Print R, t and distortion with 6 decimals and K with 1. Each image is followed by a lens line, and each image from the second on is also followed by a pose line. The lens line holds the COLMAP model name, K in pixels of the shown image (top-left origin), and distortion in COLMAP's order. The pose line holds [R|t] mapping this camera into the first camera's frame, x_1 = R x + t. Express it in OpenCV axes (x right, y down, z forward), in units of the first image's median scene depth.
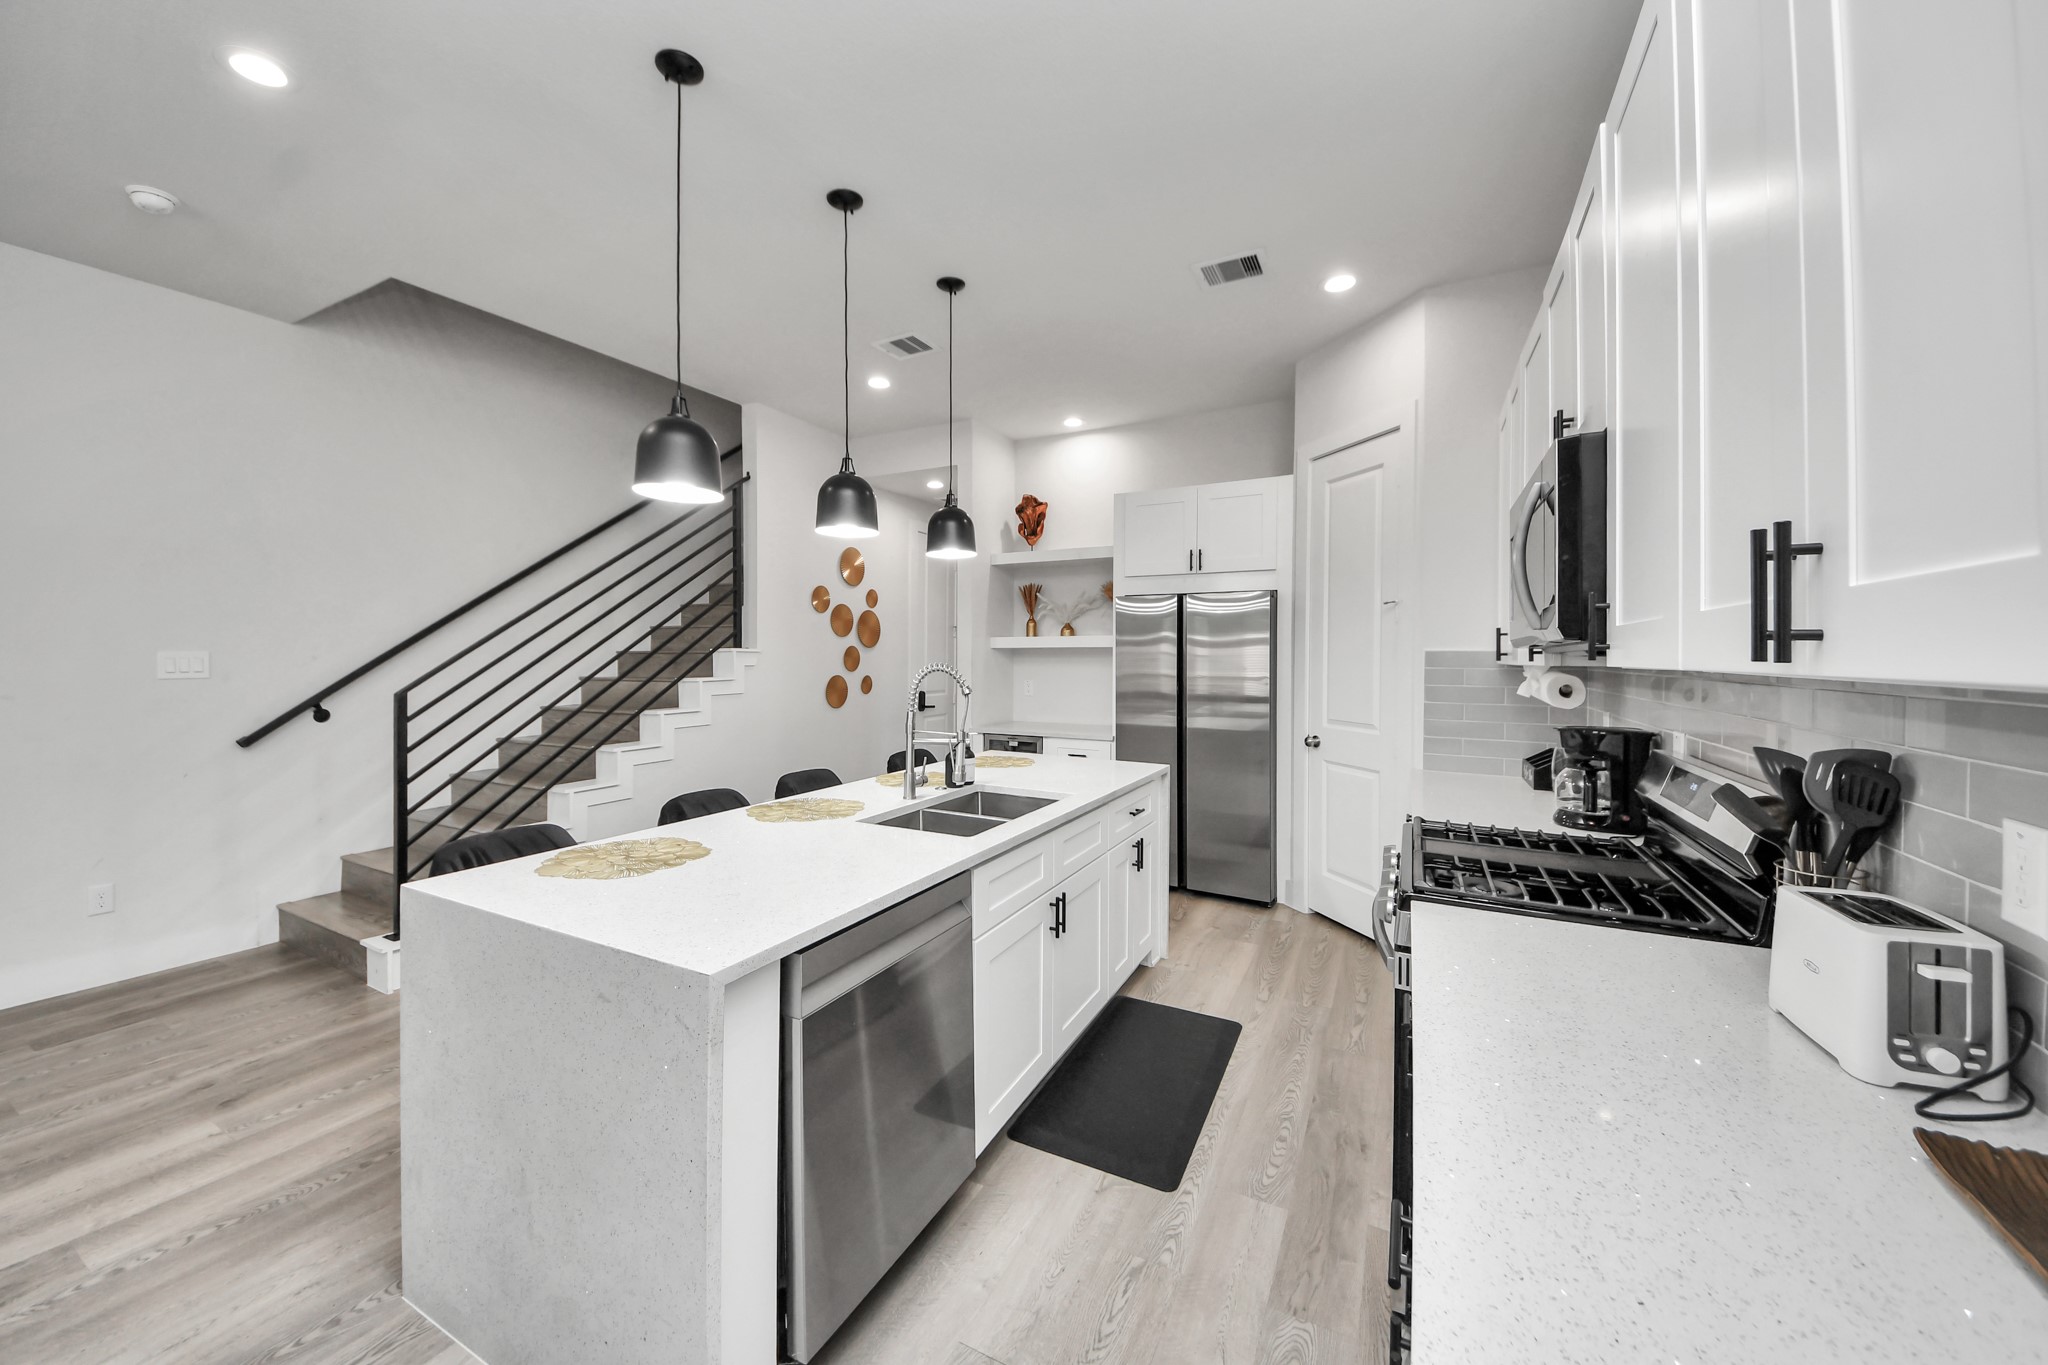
lens RADIAL K [[736.9, 0, 1000.4], [0, 736.9, 657.1], [0, 0, 1]] dist [0.006459, -0.009349]
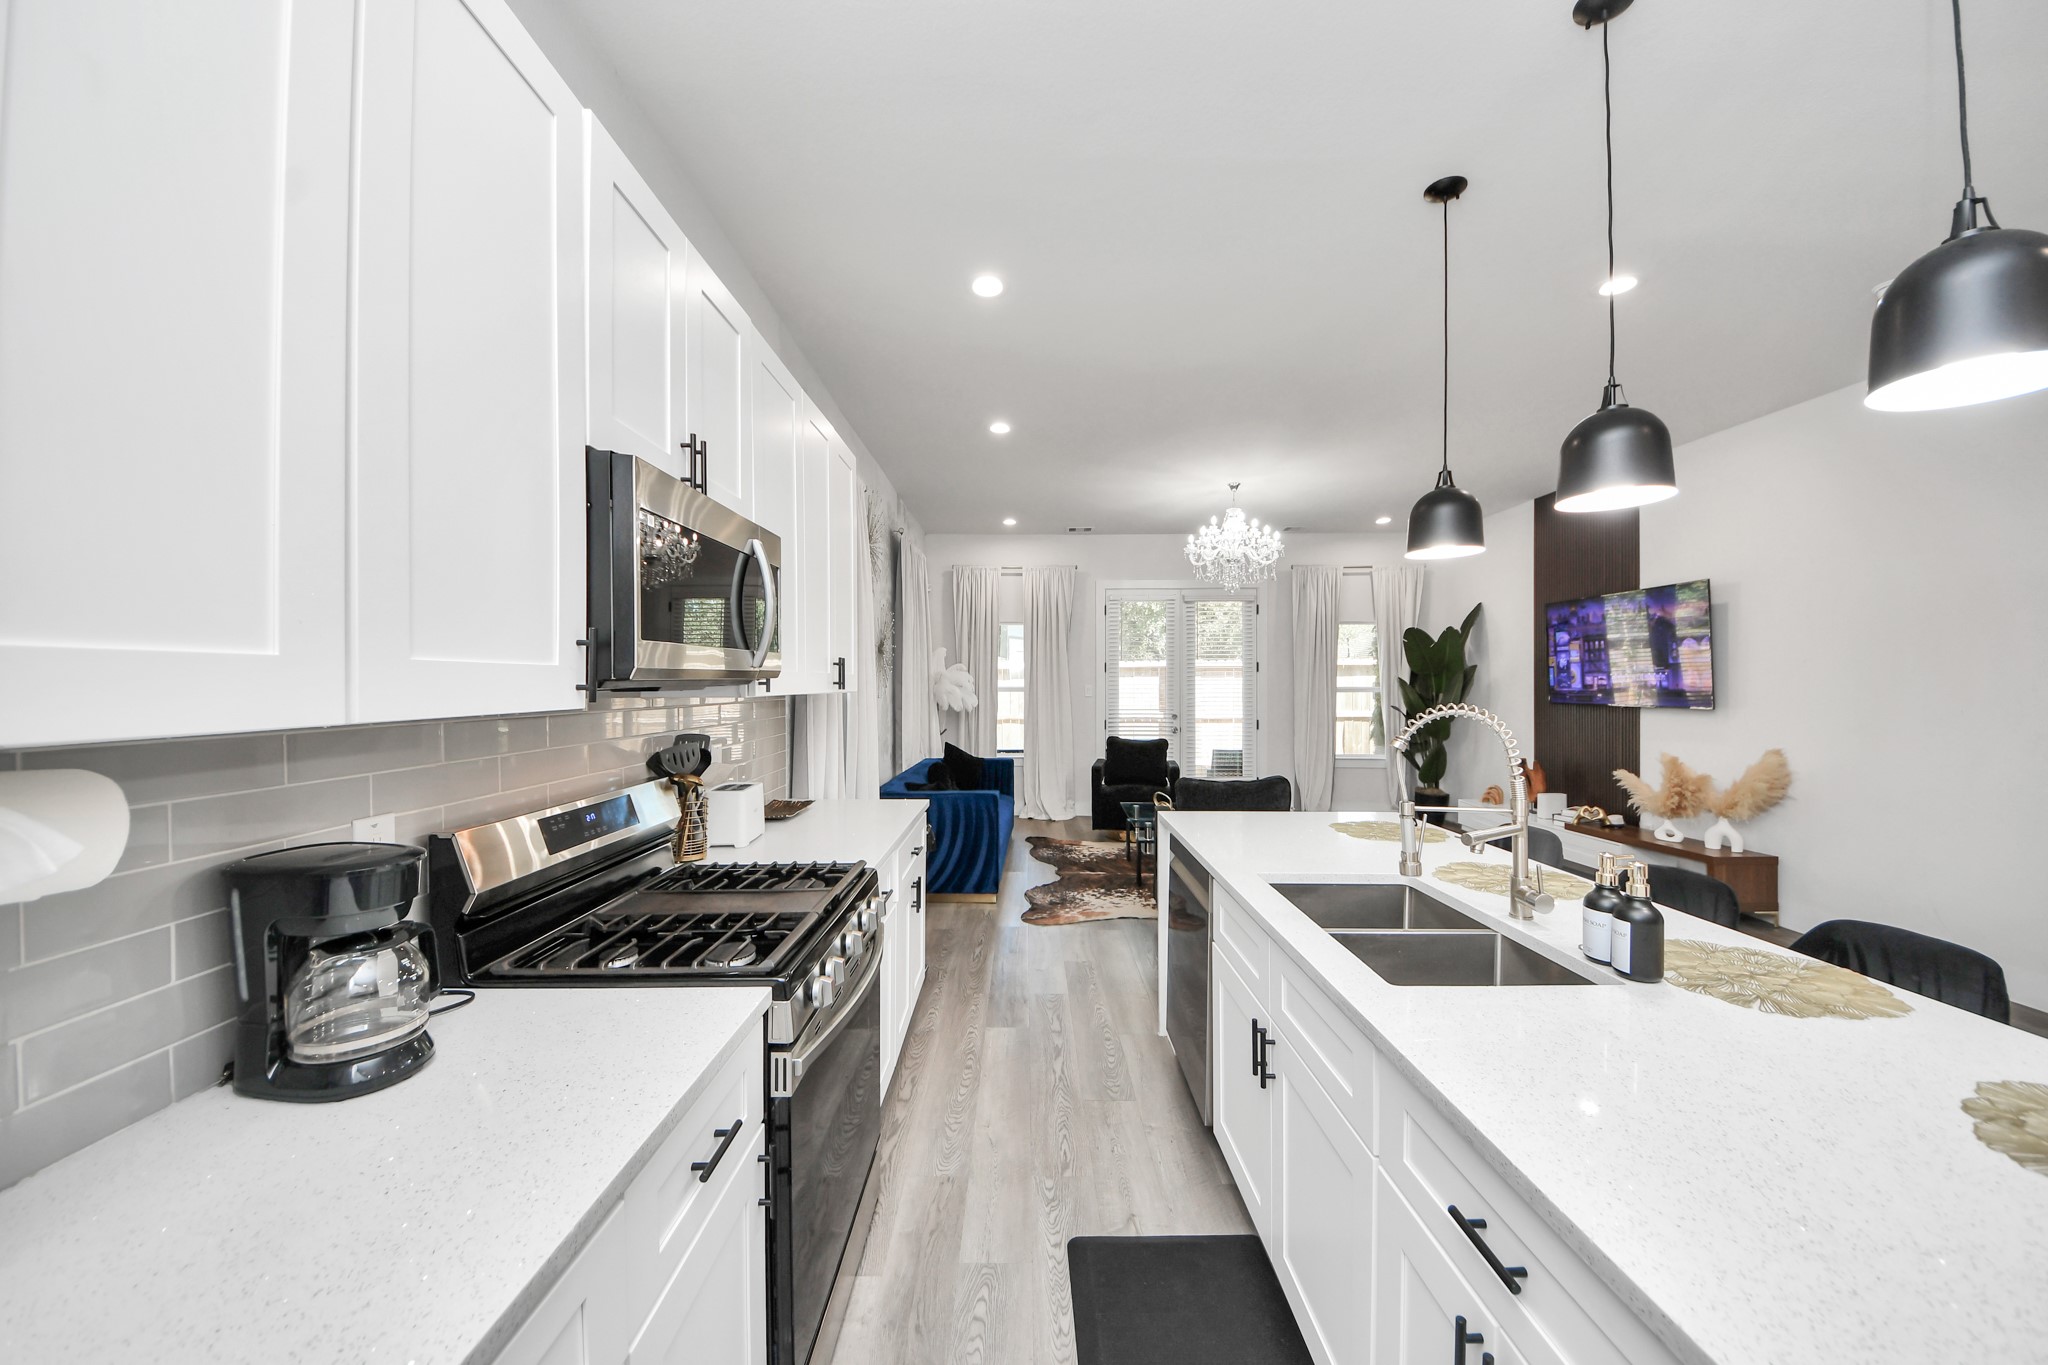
lens RADIAL K [[736.9, 0, 1018.9], [0, 736.9, 673.7], [0, 0, 1]] dist [0.006459, -0.009349]
pose [[-0.882466, -0.007775, -0.470312, 0.443313], [-0.002468, 0.999926, -0.011899, -0.007623], [0.470370, -0.009339, -0.882420, 1.074964]]
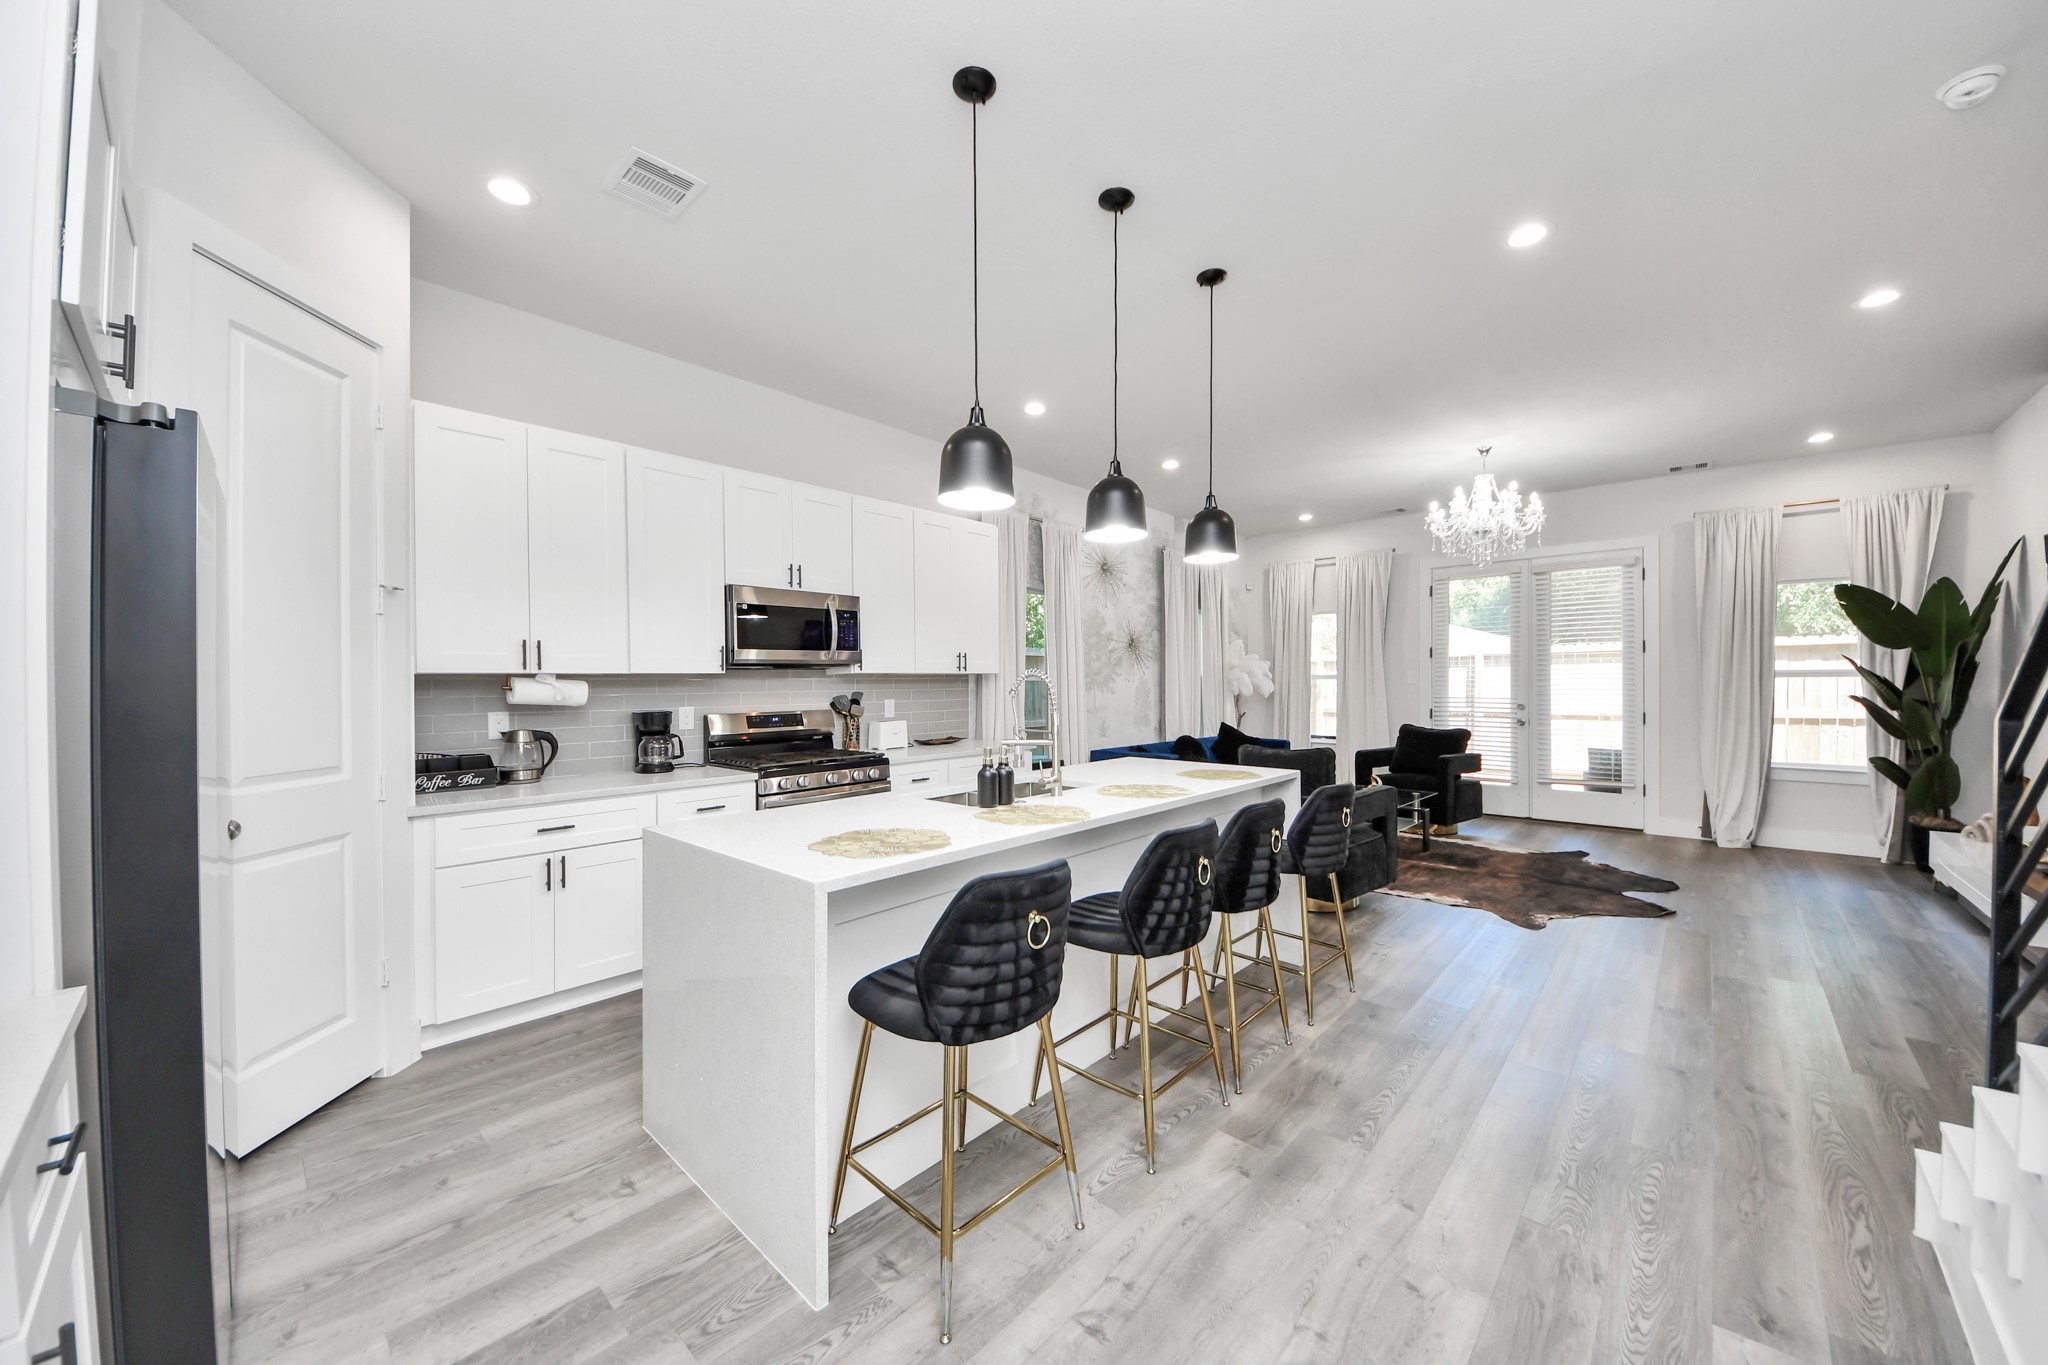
lens RADIAL K [[736.9, 0, 1020.2], [0, 736.9, 687.2], [0, 0, 1]] dist [0.006459, -0.009349]
pose [[-0.968166, 0.003179, 0.250289, -0.268134], [0.005088, 0.999963, 0.006981, 0.023690], [-0.250257, 0.008032, -0.968146, 1.606531]]
